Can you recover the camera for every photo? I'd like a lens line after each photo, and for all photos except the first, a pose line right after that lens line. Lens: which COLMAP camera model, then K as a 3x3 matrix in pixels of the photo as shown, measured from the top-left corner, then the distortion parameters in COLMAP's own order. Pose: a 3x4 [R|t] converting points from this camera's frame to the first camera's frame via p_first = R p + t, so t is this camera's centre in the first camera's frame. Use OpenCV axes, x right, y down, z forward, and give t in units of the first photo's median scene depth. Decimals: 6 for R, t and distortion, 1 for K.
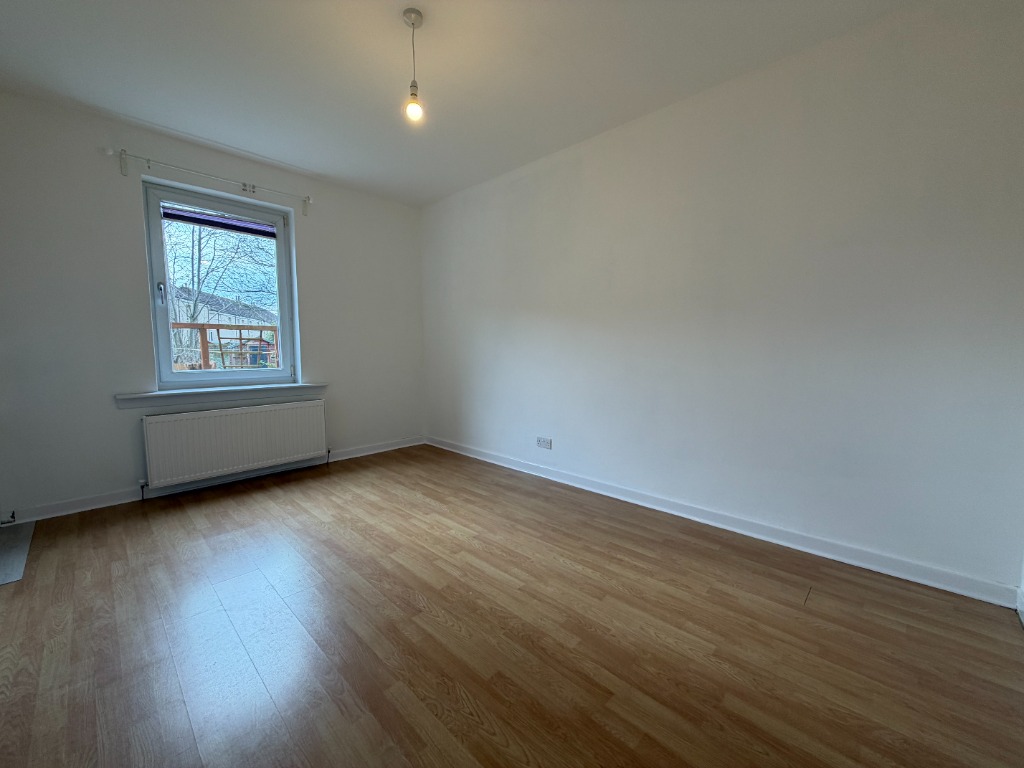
lens RADIAL K [[410.5, 0, 512.1], [0, 410.5, 382.5], [0, 0, 1]] dist [-0.002646, 0.000108]
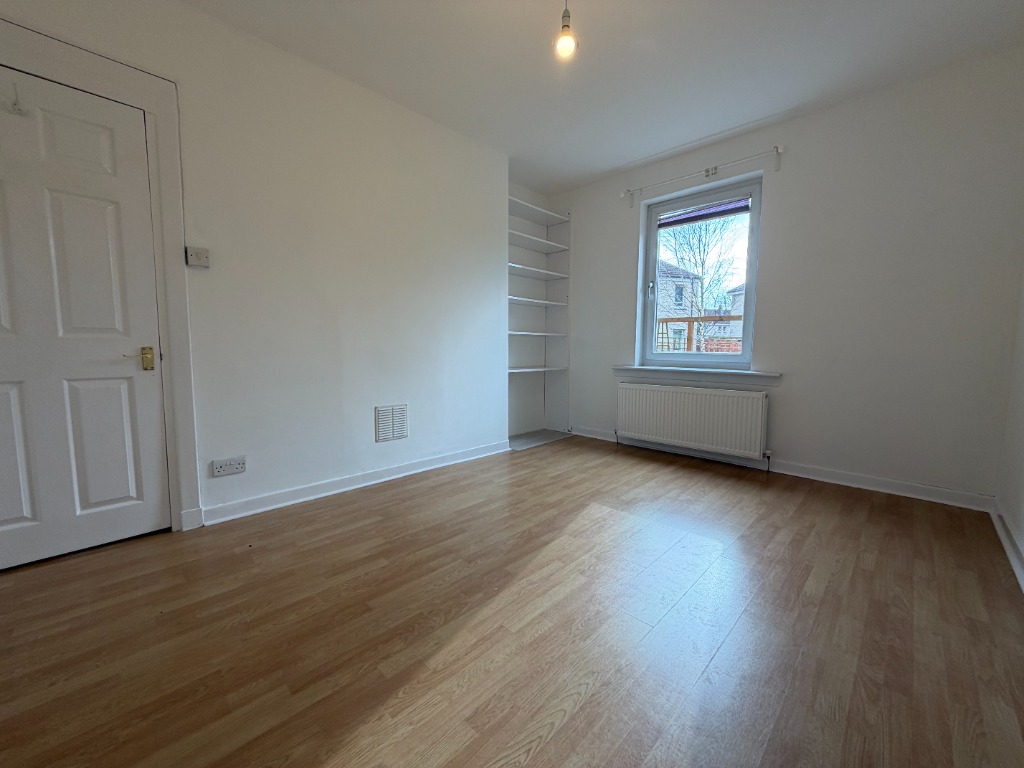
lens RADIAL K [[410.5, 0, 511.8], [0, 410.5, 385.4], [0, 0, 1]] dist [-0.002646, 0.000108]
pose [[-0.018999, 0.095163, -0.995280, 0.462578], [-0.091173, 0.991148, 0.096508, -0.006914], [0.995654, 0.092576, -0.010154, 0.627112]]
